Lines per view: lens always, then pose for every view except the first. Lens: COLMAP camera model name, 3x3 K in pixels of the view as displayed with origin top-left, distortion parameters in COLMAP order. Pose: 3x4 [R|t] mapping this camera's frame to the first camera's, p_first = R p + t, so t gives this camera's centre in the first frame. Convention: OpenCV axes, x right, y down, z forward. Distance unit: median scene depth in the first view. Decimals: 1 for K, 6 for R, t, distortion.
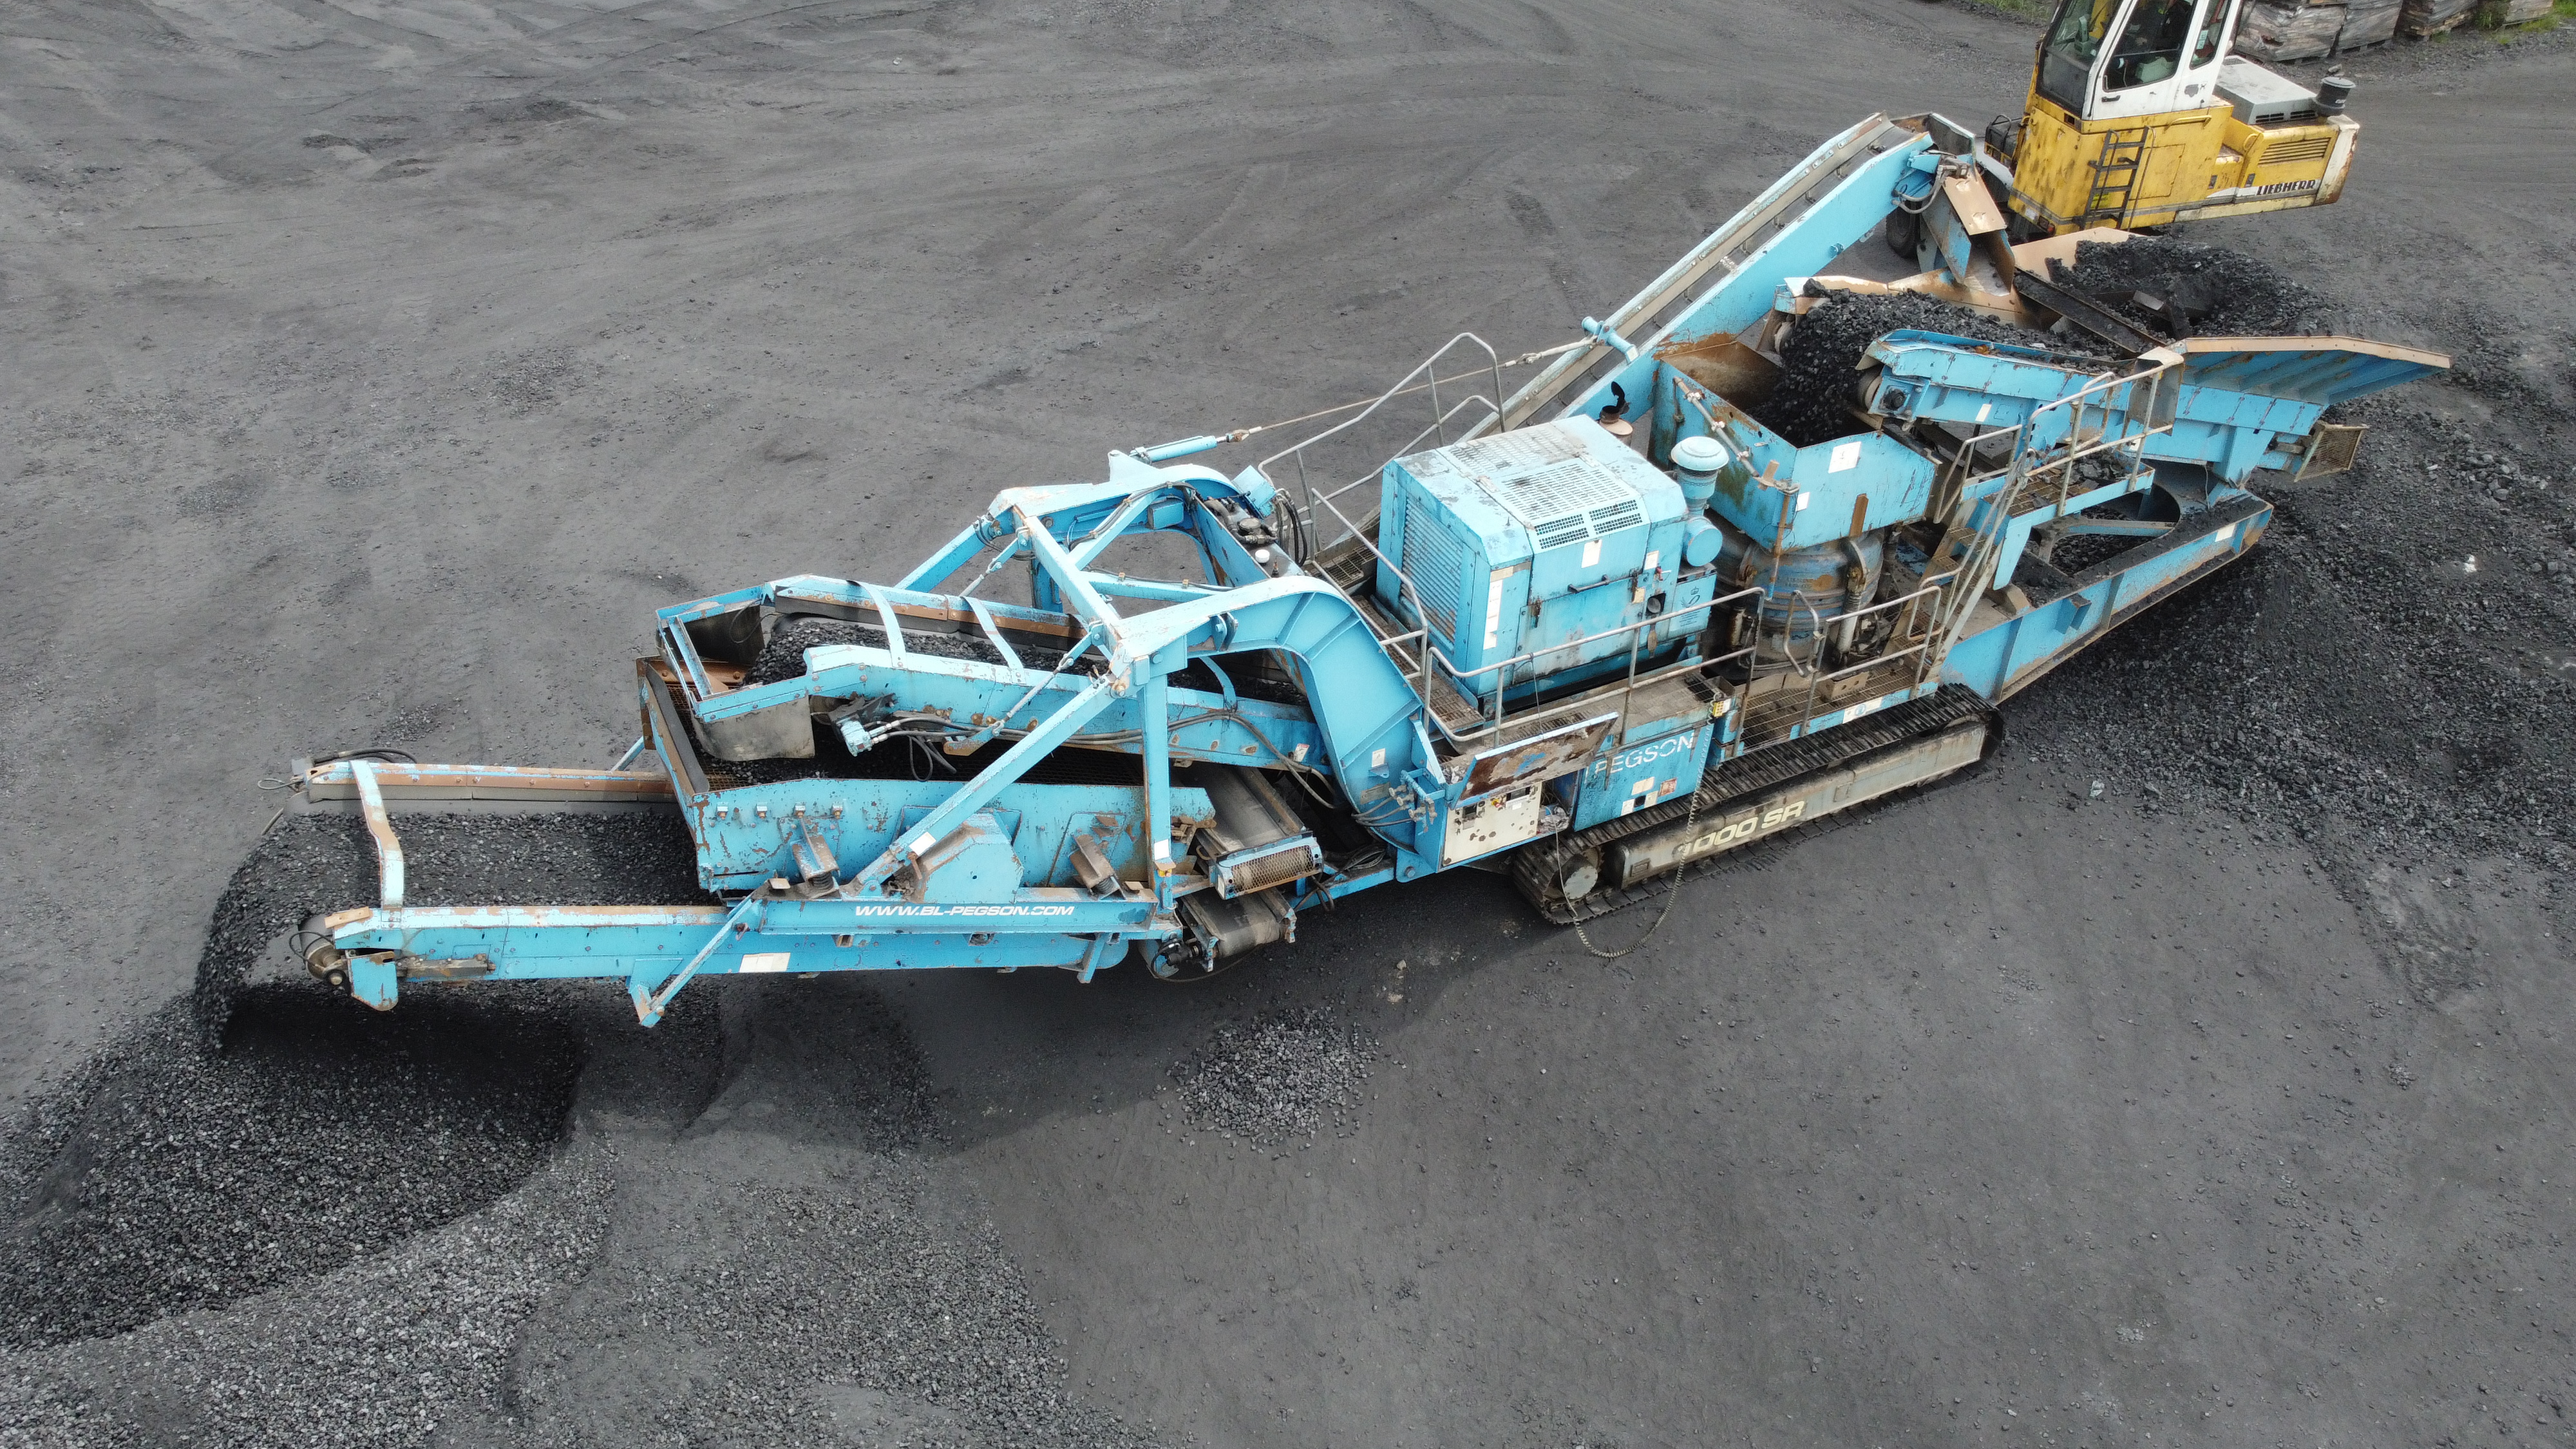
lens RADIAL K [[1955.1, 0, 1292.8], [0, 1955.1, 718.7], [0, 0, 1]] dist [-0.000315, 0.002802]
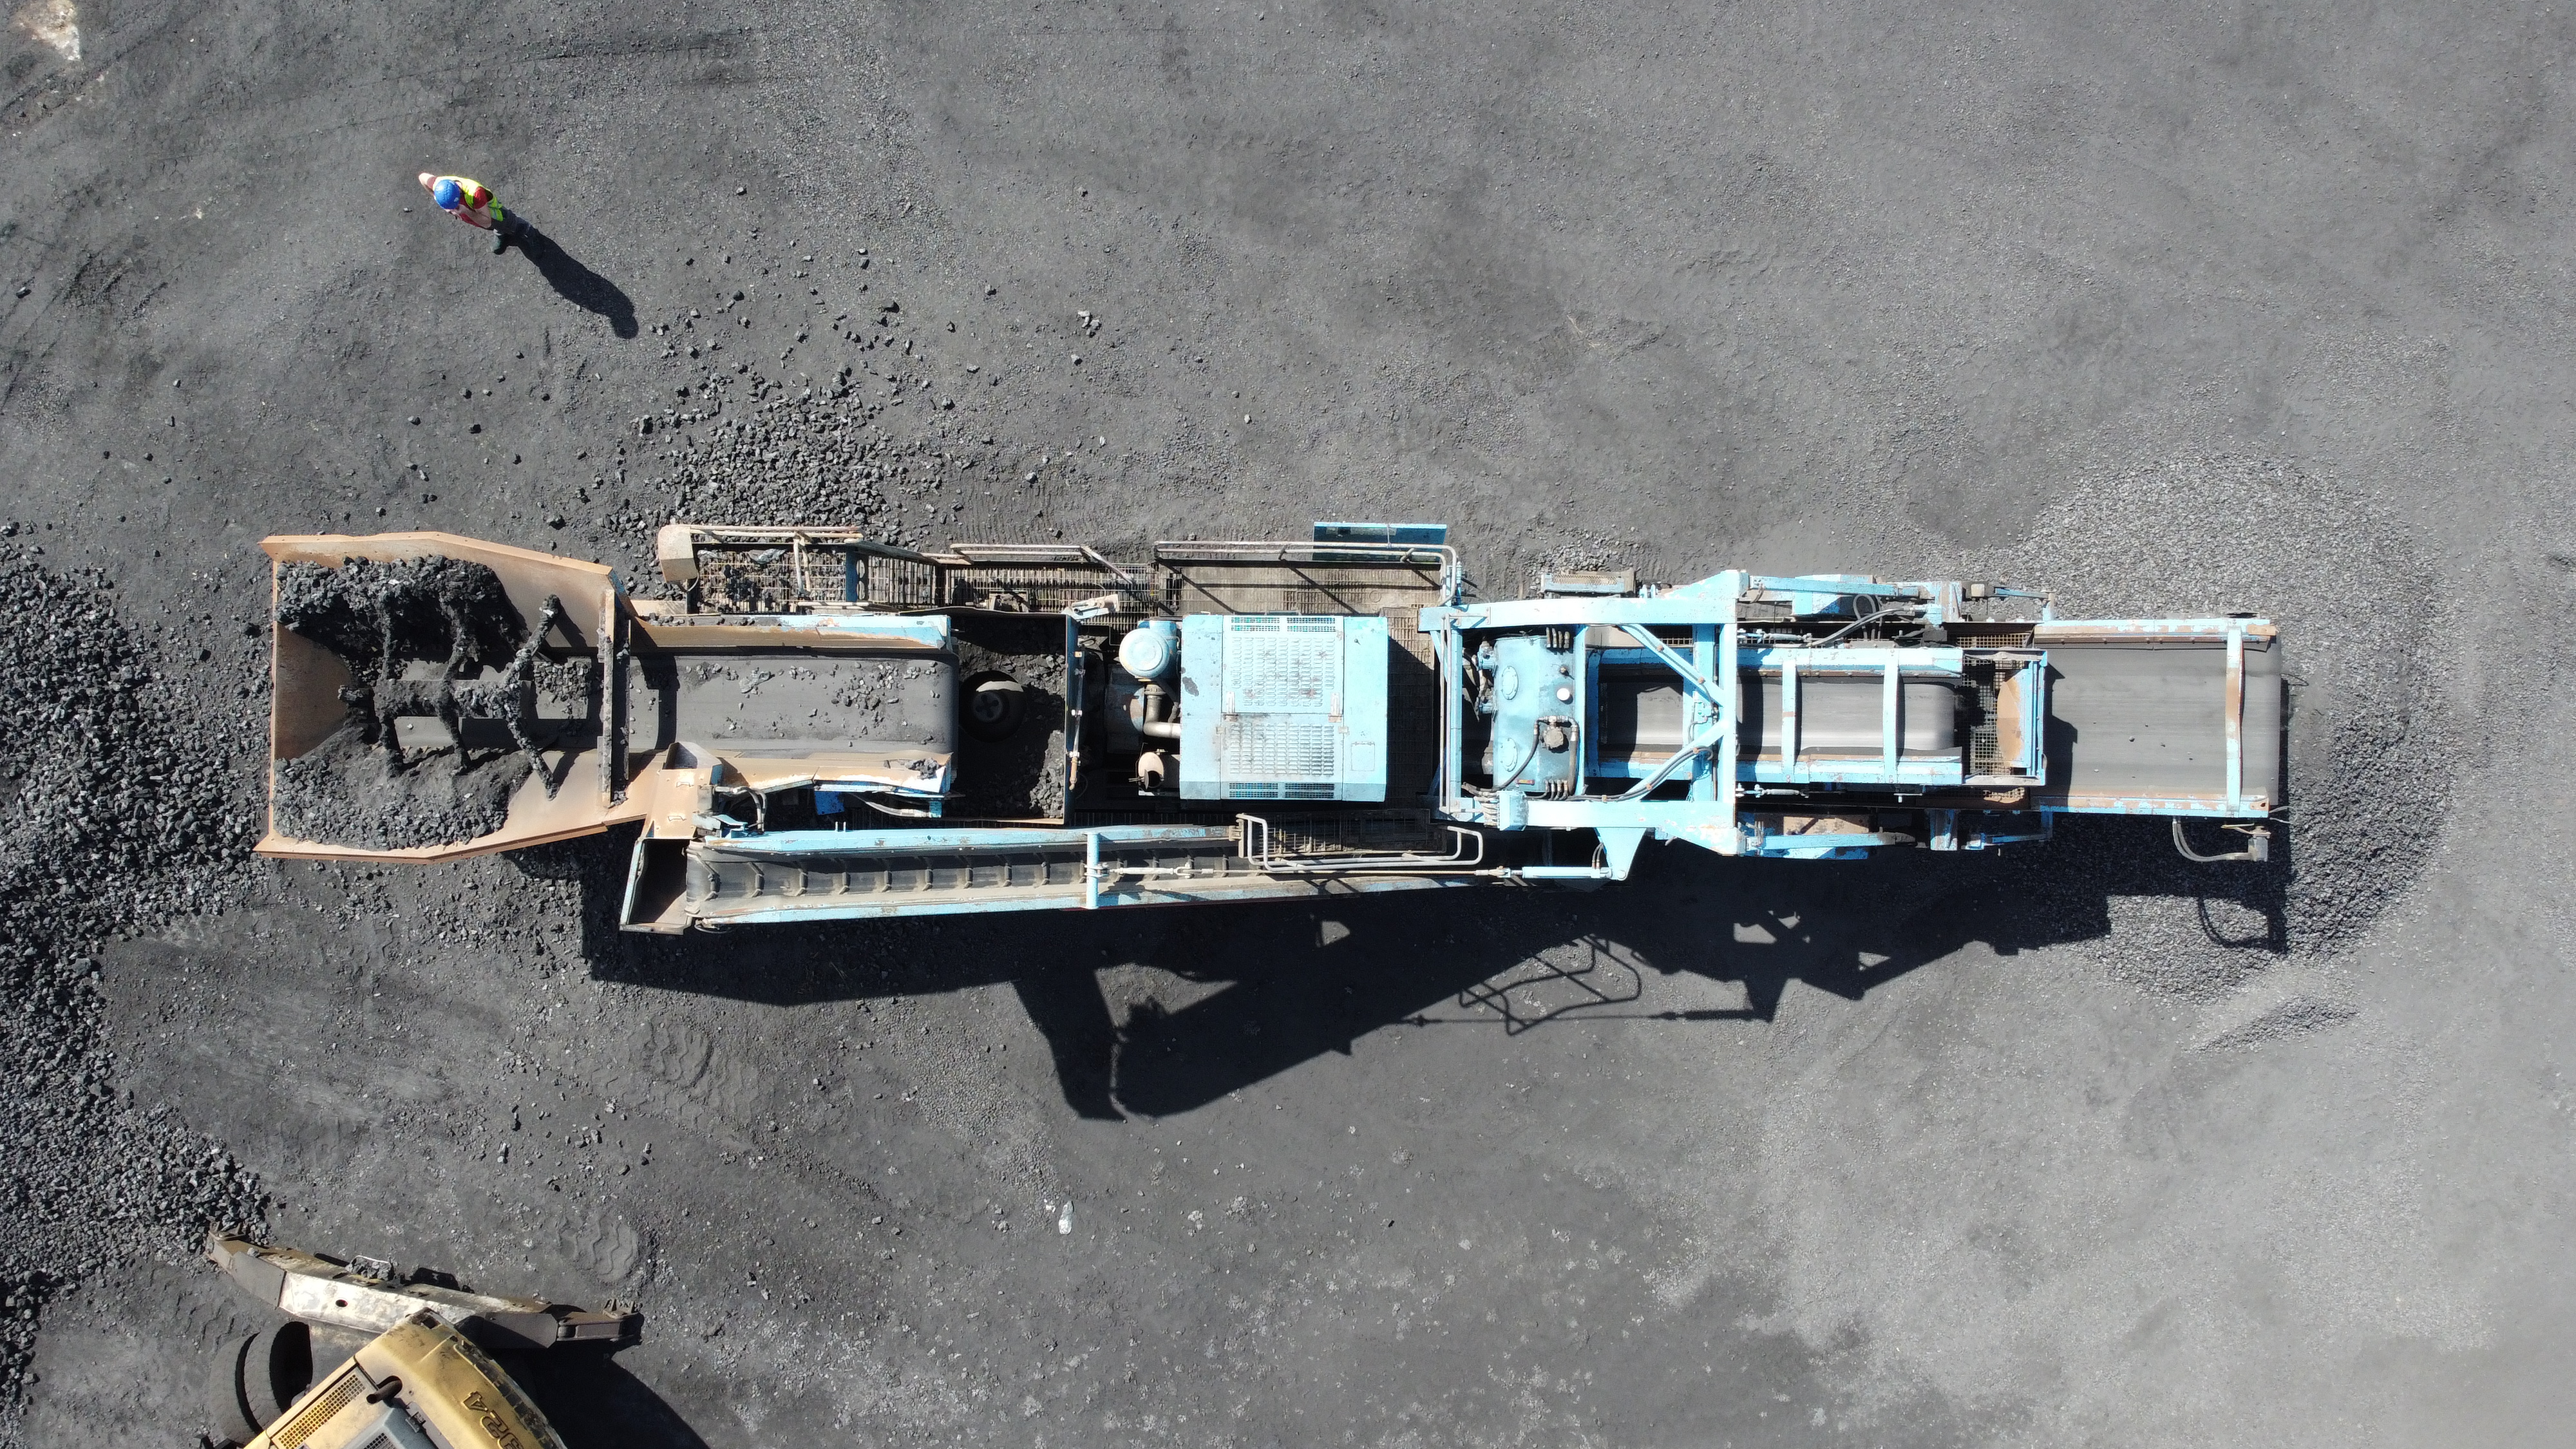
lens RADIAL K [[1955.1, 0, 1292.8], [0, 1955.1, 718.7], [0, 0, 1]] dist [-0.000315, 0.002802]
pose [[-0.883171, -0.468143, -0.029171, 0.152929], [0.255237, -0.531830, 0.807472, -1.057674], [-0.393527, 0.705690, 0.589184, 0.346910]]
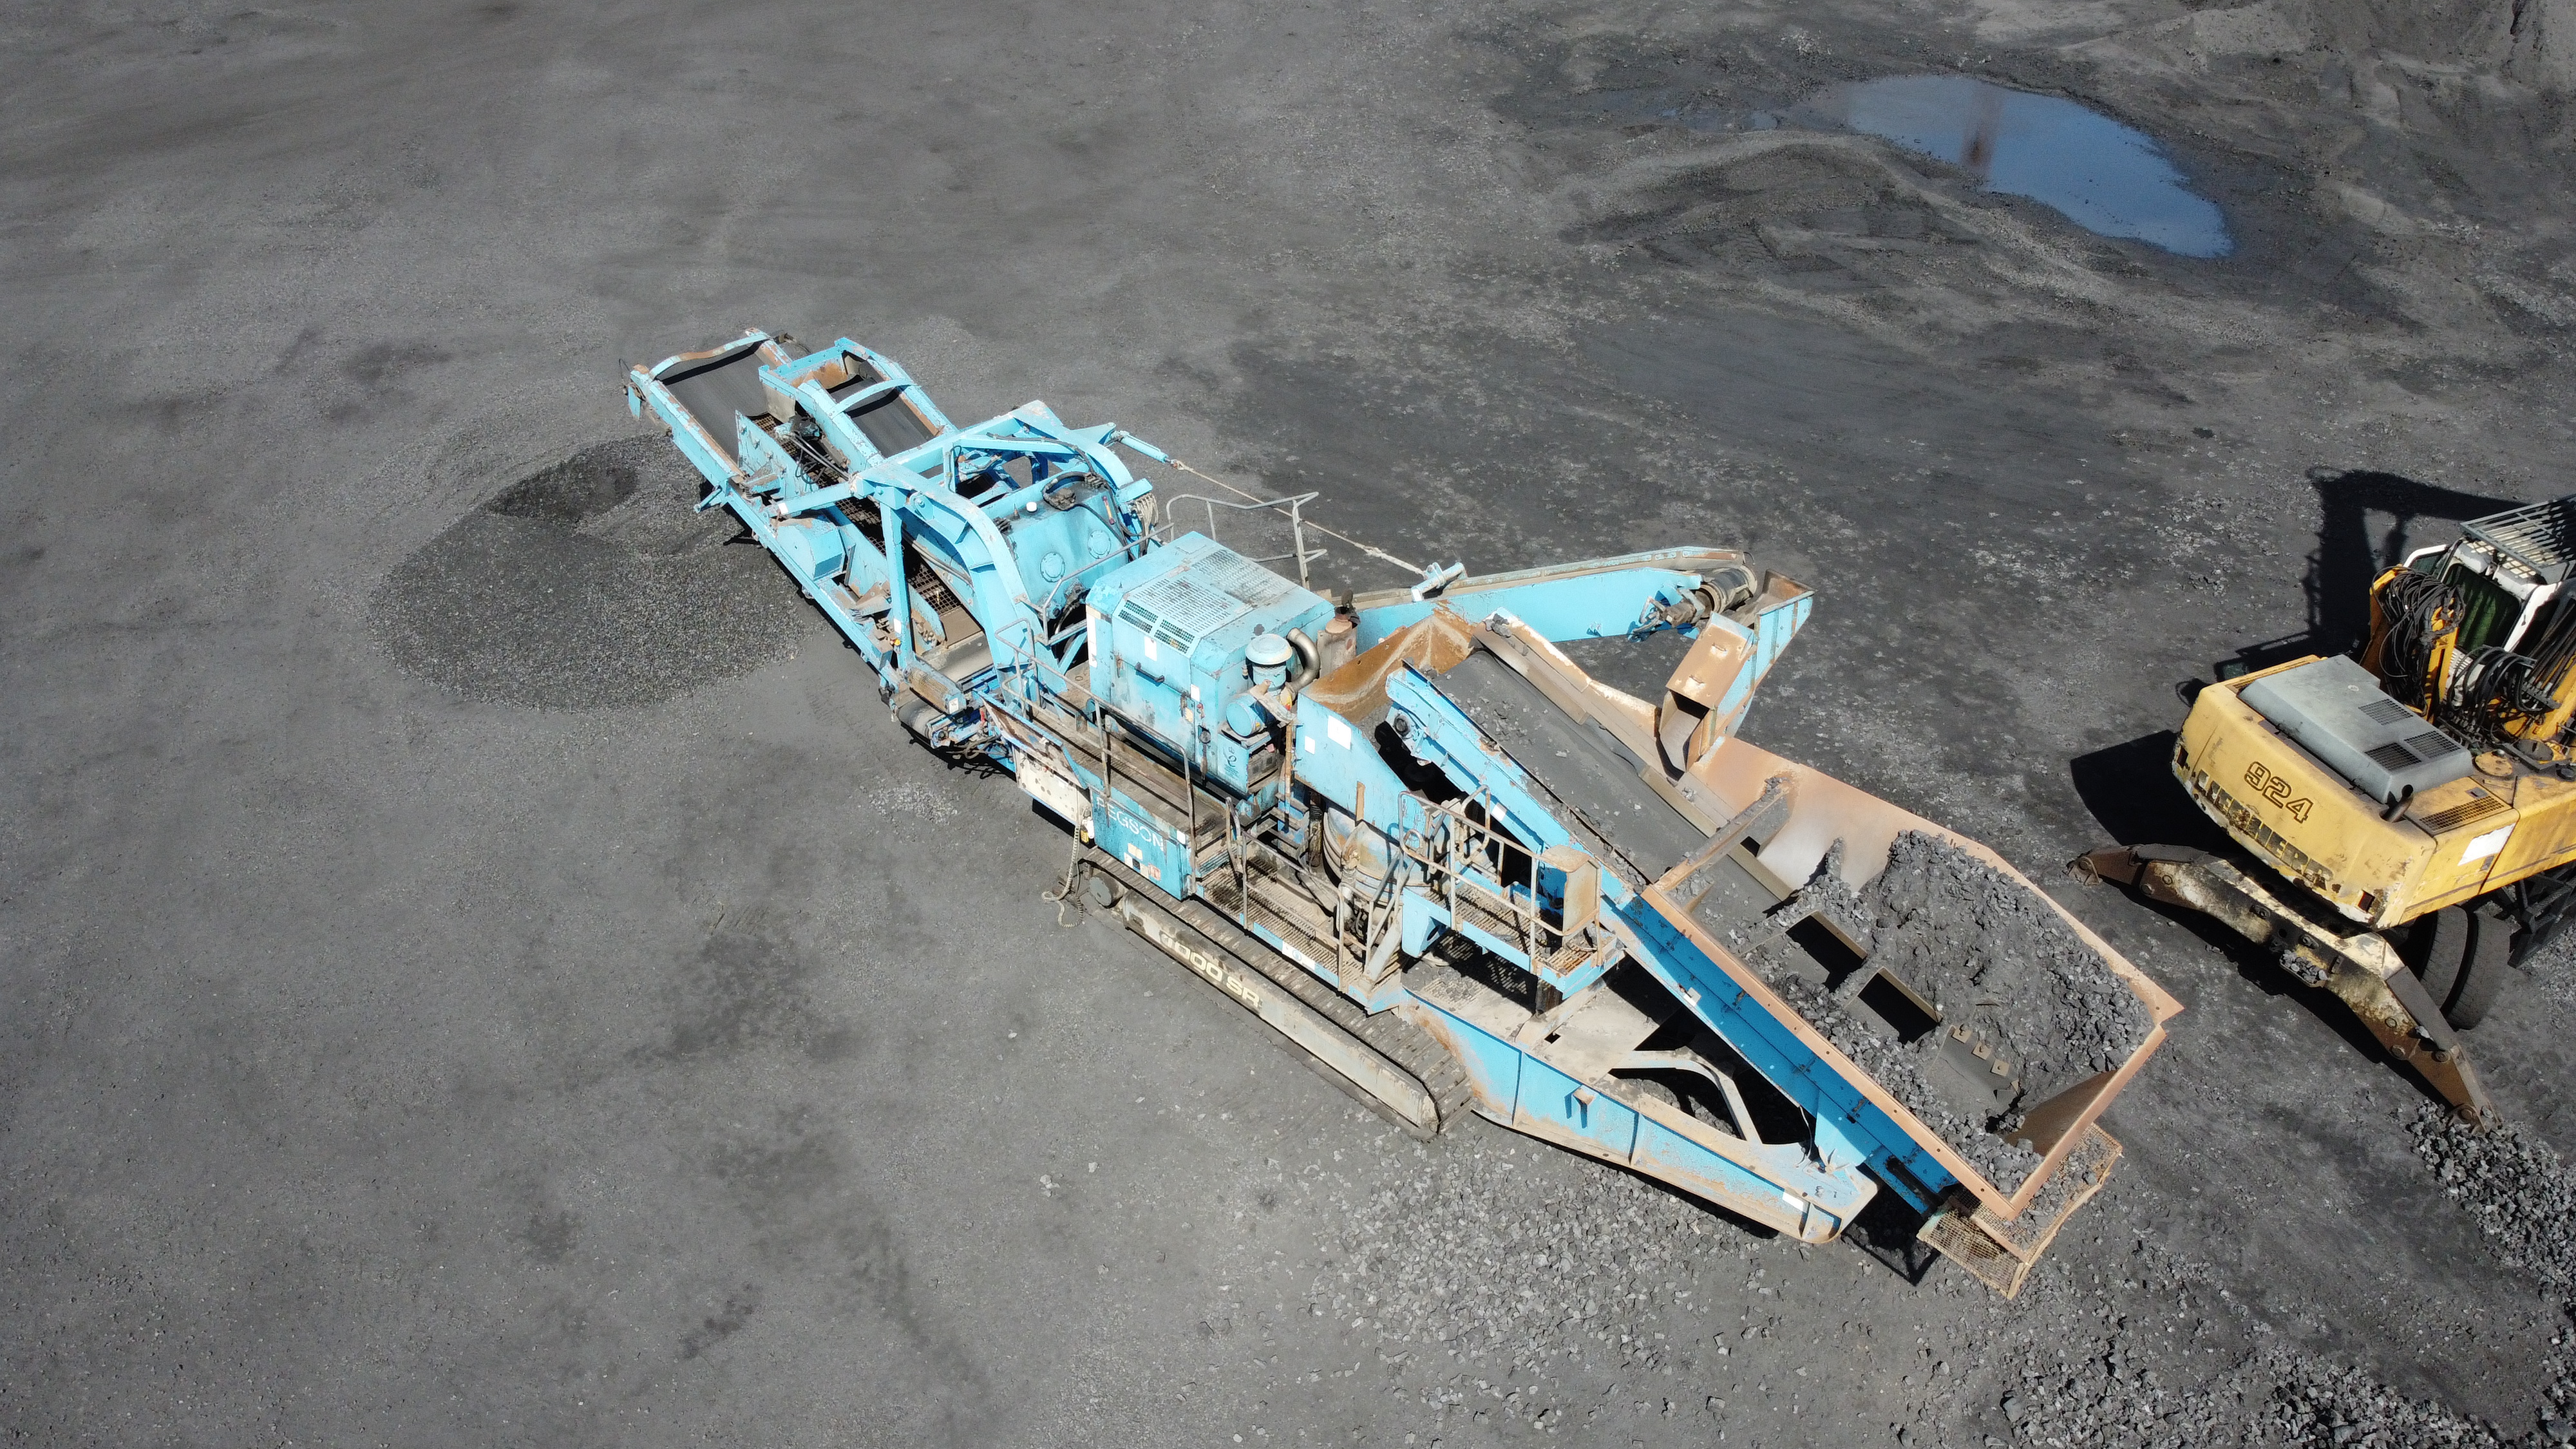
lens RADIAL K [[1955.1, 0, 1292.8], [0, 1955.1, 718.7], [0, 0, 1]] dist [-0.000315, 0.002802]
pose [[0.335738, 0.545297, -0.768070, 1.161505], [-0.569340, 0.767073, 0.295720, -0.468986], [0.750421, 0.338009, 0.567995, 0.374115]]
